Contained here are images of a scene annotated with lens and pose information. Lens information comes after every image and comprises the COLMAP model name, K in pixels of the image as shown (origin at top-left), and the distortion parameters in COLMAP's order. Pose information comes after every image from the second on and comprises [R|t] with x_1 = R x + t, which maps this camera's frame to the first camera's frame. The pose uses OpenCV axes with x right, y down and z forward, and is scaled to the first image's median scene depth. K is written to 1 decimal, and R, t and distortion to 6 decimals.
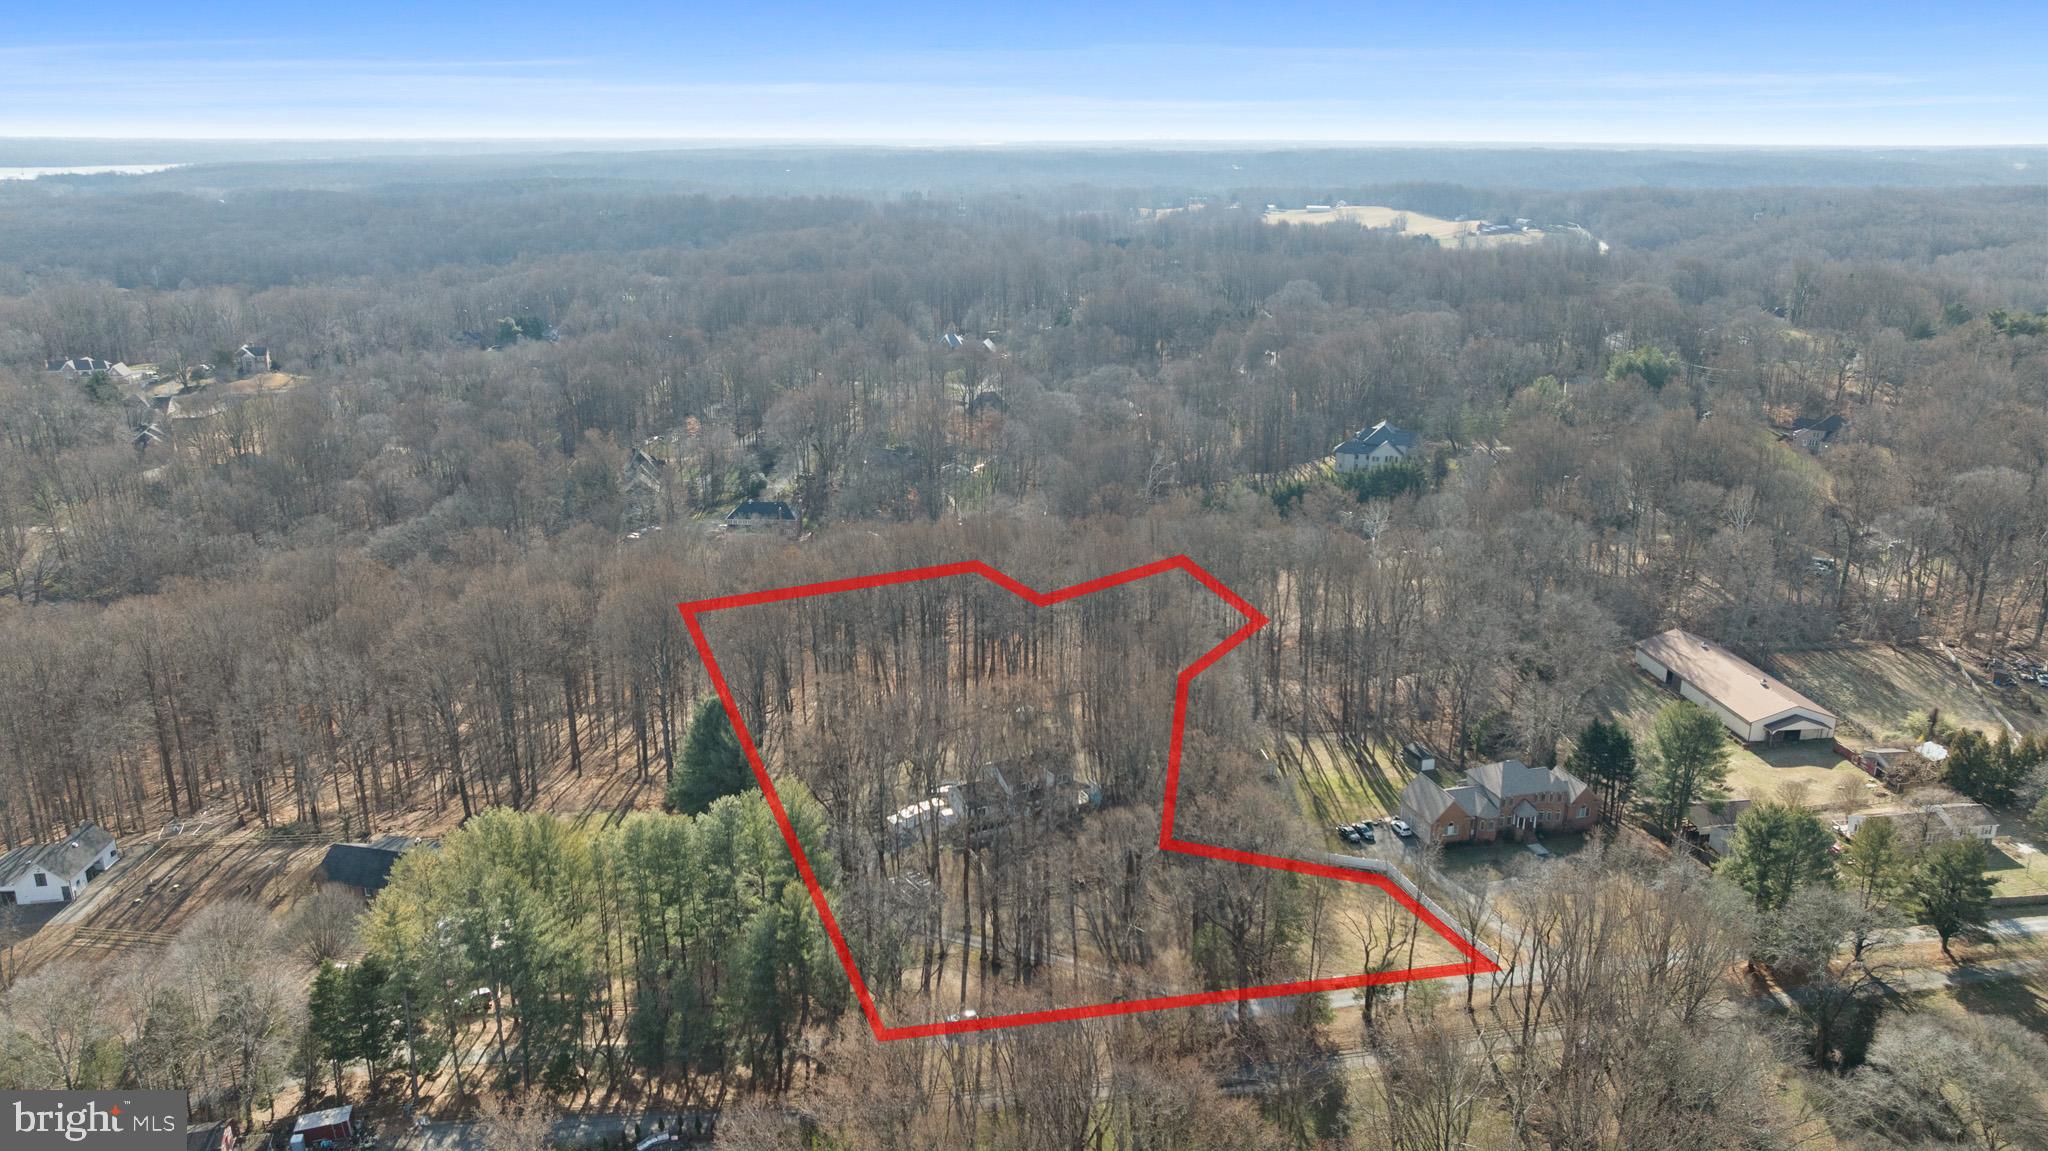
lens RADIAL K [[1442.4, 0, 1024.0], [0, 1442.4, 575.5], [0, 0, 1]] dist [-0.023035, 0.036605]
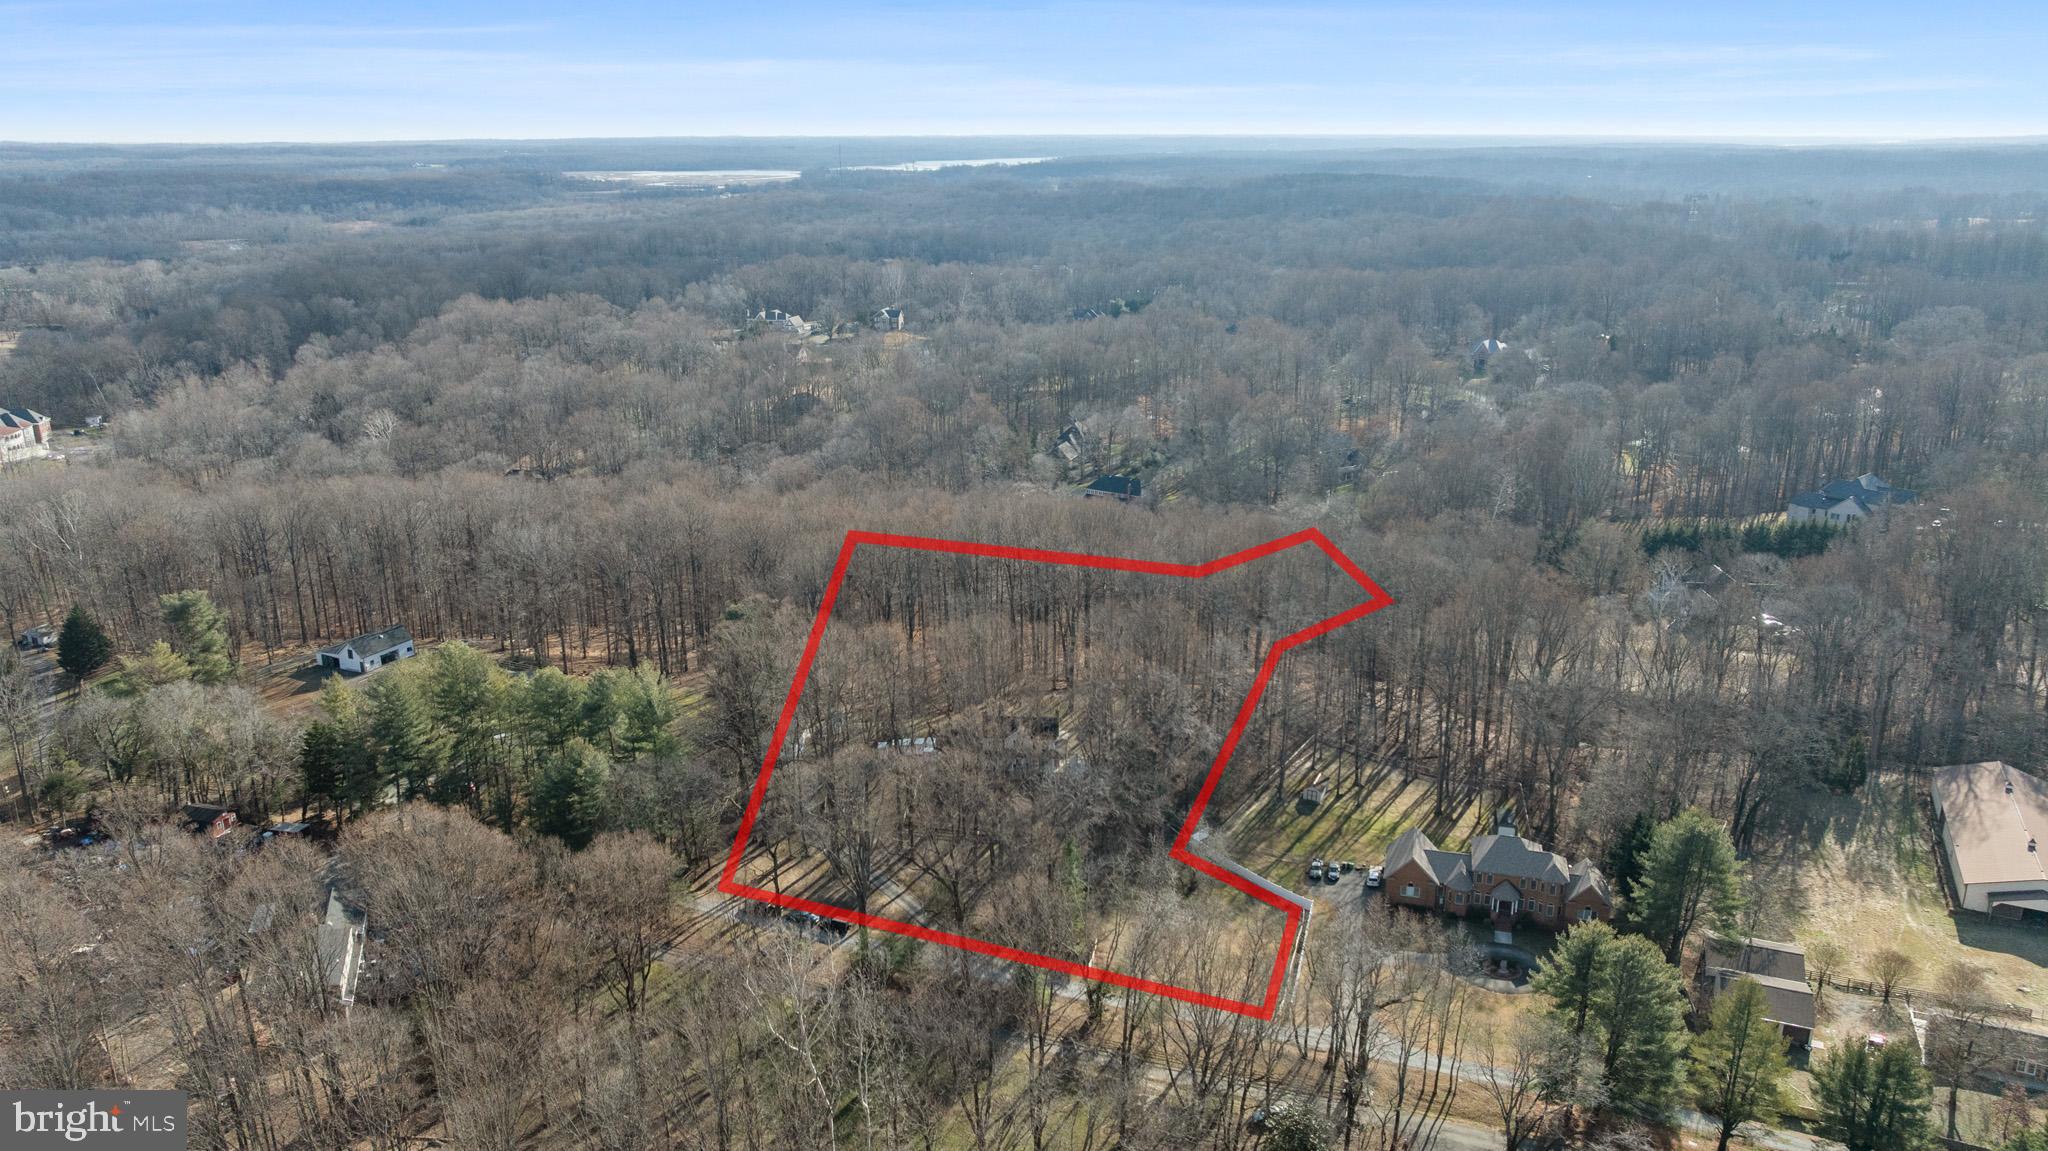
lens RADIAL K [[1442.4, 0, 1024.0], [0, 1442.4, 575.5], [0, 0, 1]] dist [-0.023035, 0.036605]
pose [[0.855350, 0.150490, -0.495711, 0.374996], [-0.149680, 0.987858, 0.041625, -0.016008], [0.495956, 0.038594, 0.867489, 0.059696]]
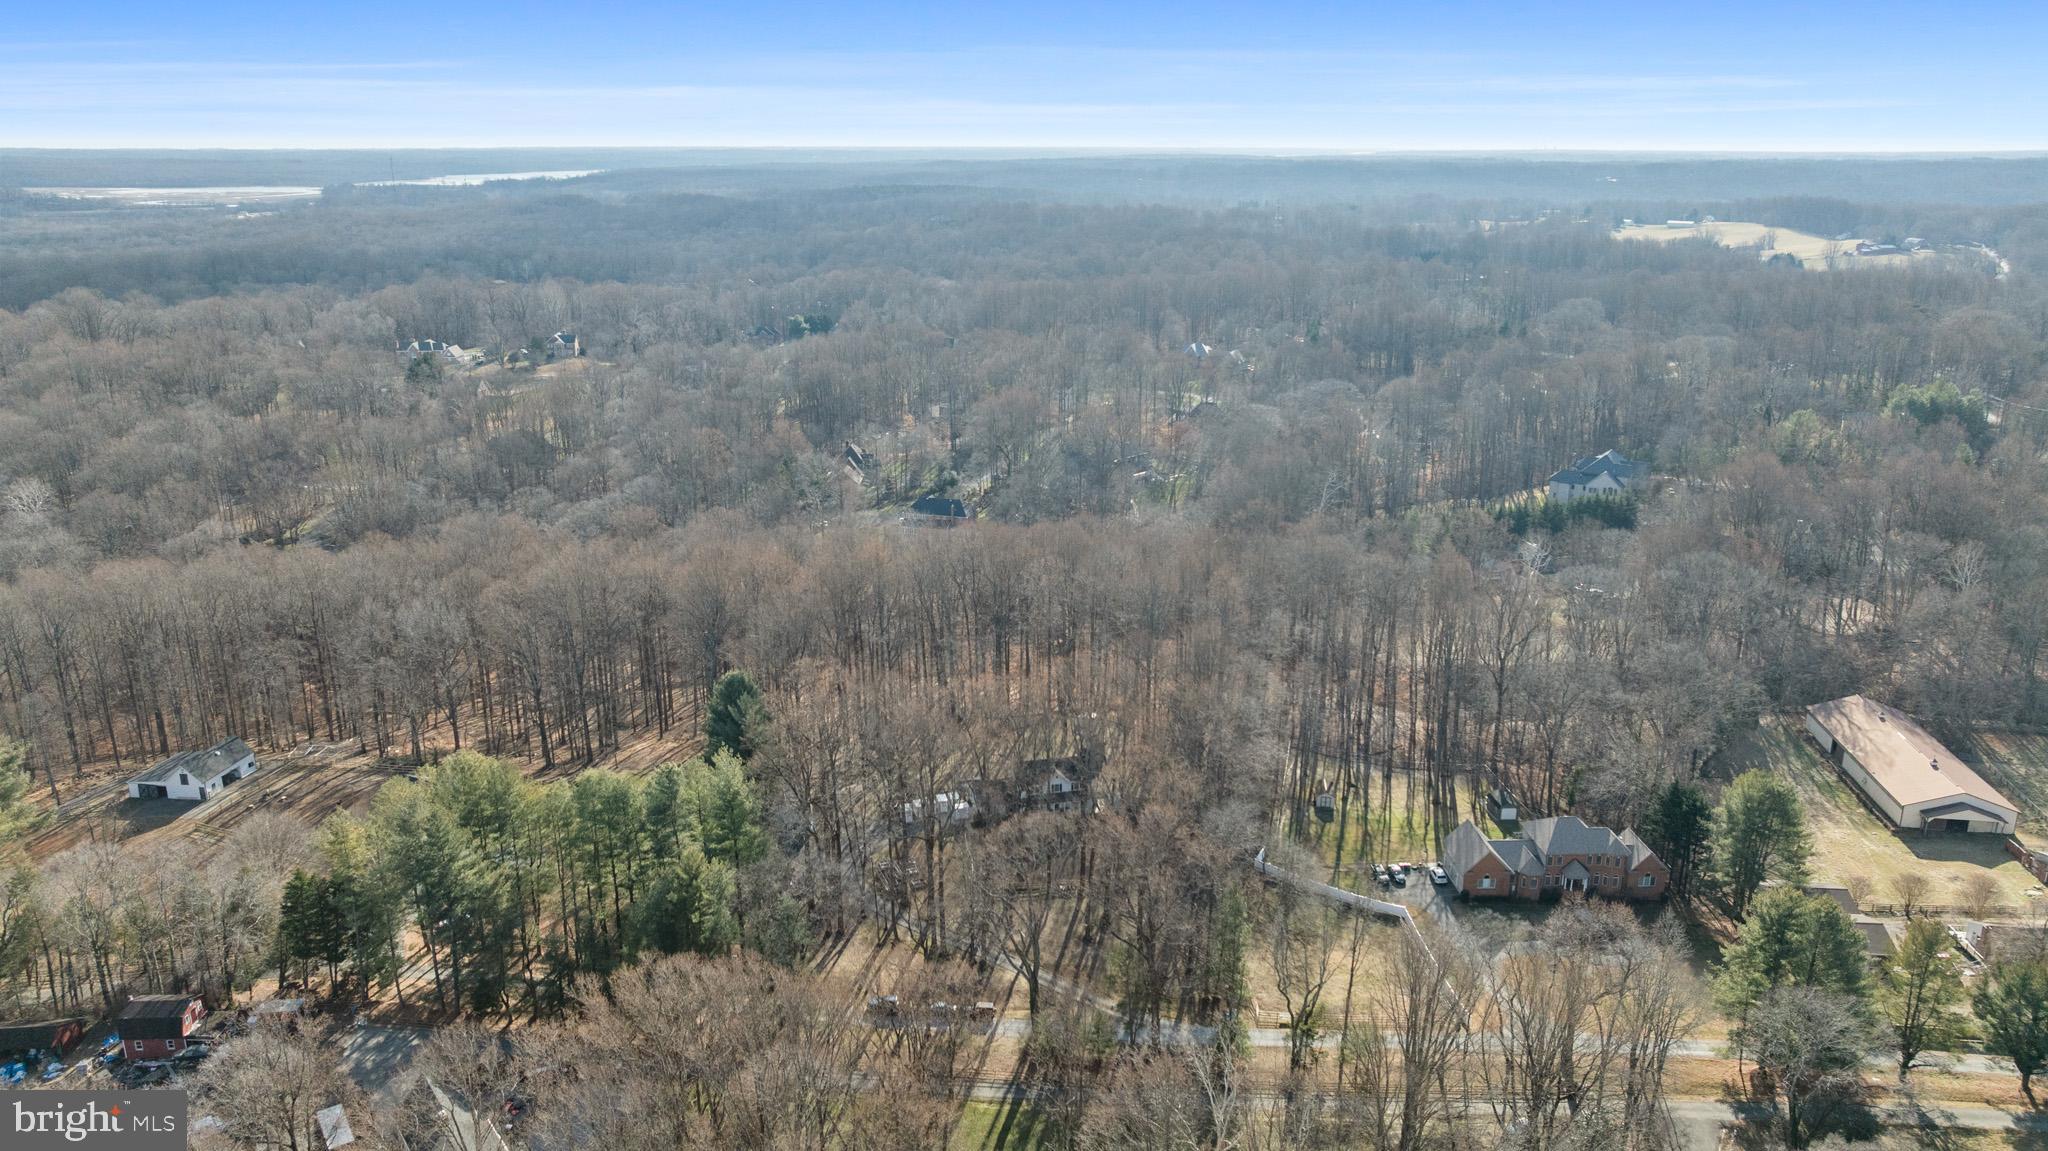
lens RADIAL K [[1446.1, 0, 1024.0], [0, 1446.1, 575.5], [0, 0, 1]] dist [-0.011577, -0.000514]
pose [[0.970704, 0.068448, -0.230321, 0.152565], [-0.070025, 0.997544, 0.001330, -0.001974], [0.229847, 0.014837, 0.973114, 0.010744]]
